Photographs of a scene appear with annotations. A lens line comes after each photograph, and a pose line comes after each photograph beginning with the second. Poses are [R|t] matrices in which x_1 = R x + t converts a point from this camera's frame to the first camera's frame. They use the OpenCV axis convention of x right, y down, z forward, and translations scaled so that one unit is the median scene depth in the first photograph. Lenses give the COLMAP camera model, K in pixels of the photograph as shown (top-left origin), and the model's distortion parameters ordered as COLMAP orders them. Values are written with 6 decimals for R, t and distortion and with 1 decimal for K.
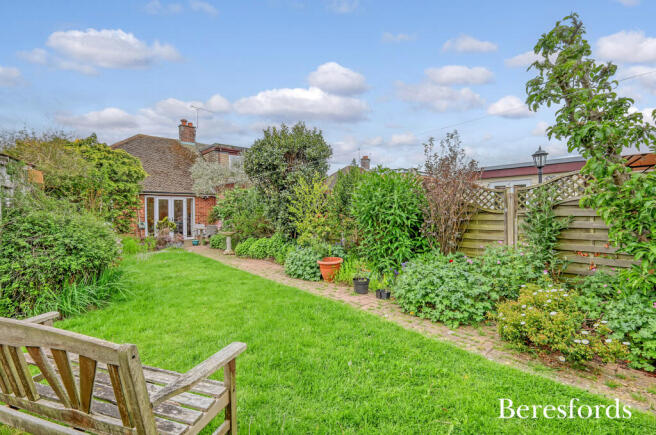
lens RADIAL K [[290.9, 0, 328.0], [0, 290.9, 217.5], [0, 0, 1]] dist [-0.000893, -0.000122]
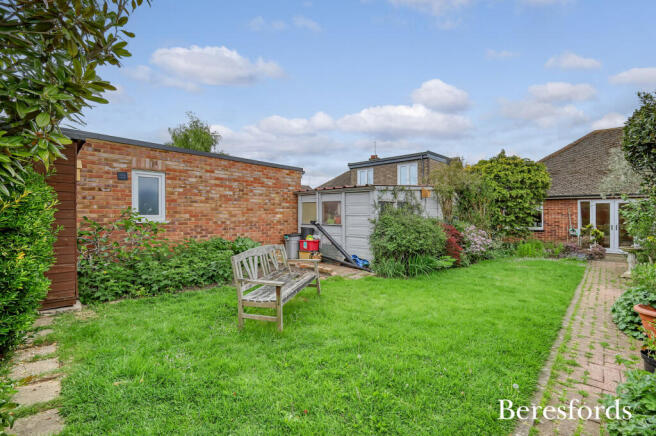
lens RADIAL K [[287.4, 0, 326.2], [0, 287.4, 209.5], [0, 0, 1]] dist [0.000529, -0.000166]
pose [[0.065794, -0.014912, -0.997722, 0.378014], [-0.031297, 0.999366, -0.017001, -0.006798], [0.997342, 0.032344, 0.065286, 0.261545]]
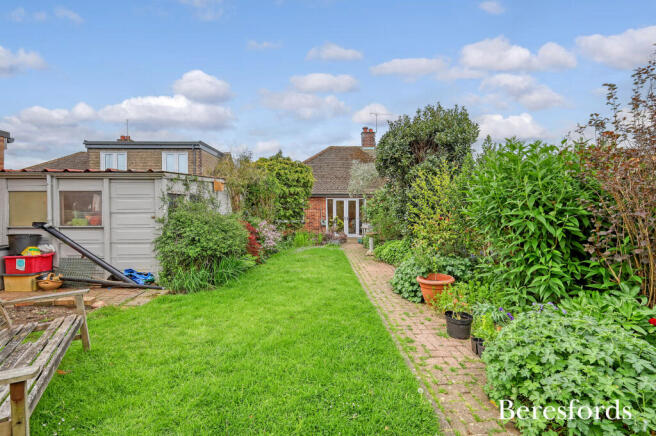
lens RADIAL K [[287.4, 0, 326.2], [0, 287.4, 209.5], [0, 0, 1]] dist [0.000529, -0.000166]
pose [[0.763602, -0.002528, -0.645682, 0.205581], [-0.014318, 0.999680, -0.020848, -0.005532], [0.645529, 0.025164, 0.763321, 0.204366]]
